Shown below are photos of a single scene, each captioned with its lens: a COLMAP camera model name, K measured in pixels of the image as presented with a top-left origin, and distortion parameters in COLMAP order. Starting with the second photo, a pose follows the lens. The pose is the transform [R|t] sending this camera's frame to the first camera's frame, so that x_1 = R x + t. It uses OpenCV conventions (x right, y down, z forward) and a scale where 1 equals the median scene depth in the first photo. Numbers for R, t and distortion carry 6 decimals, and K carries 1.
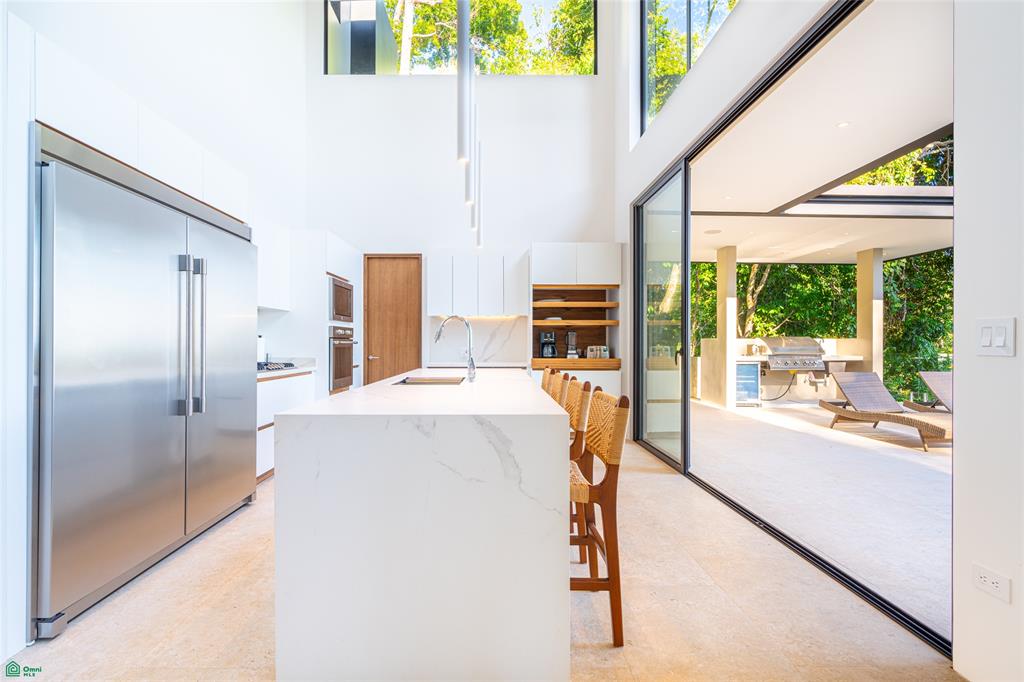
lens RADIAL K [[508.9, 0, 498.3], [0, 508.9, 340.3], [0, 0, 1]] dist [-0.002288, 0.000211]
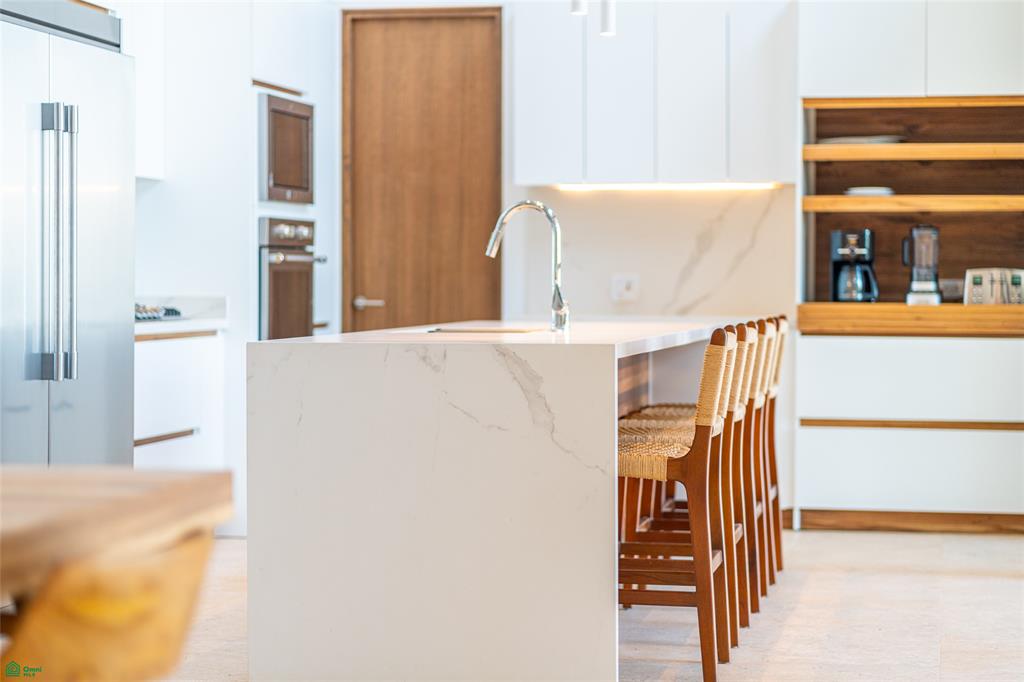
lens RADIAL K [[2458.2, 0, 512.0], [0, 2458.2, 341.0], [0, 0, 1]] dist [-0.040512, -0.250431]
pose [[0.983391, 0.005752, -0.181407, 0.176786], [0.000194, 0.999464, 0.032744, 0.005098], [0.181498, -0.032236, 0.982863, -0.719937]]
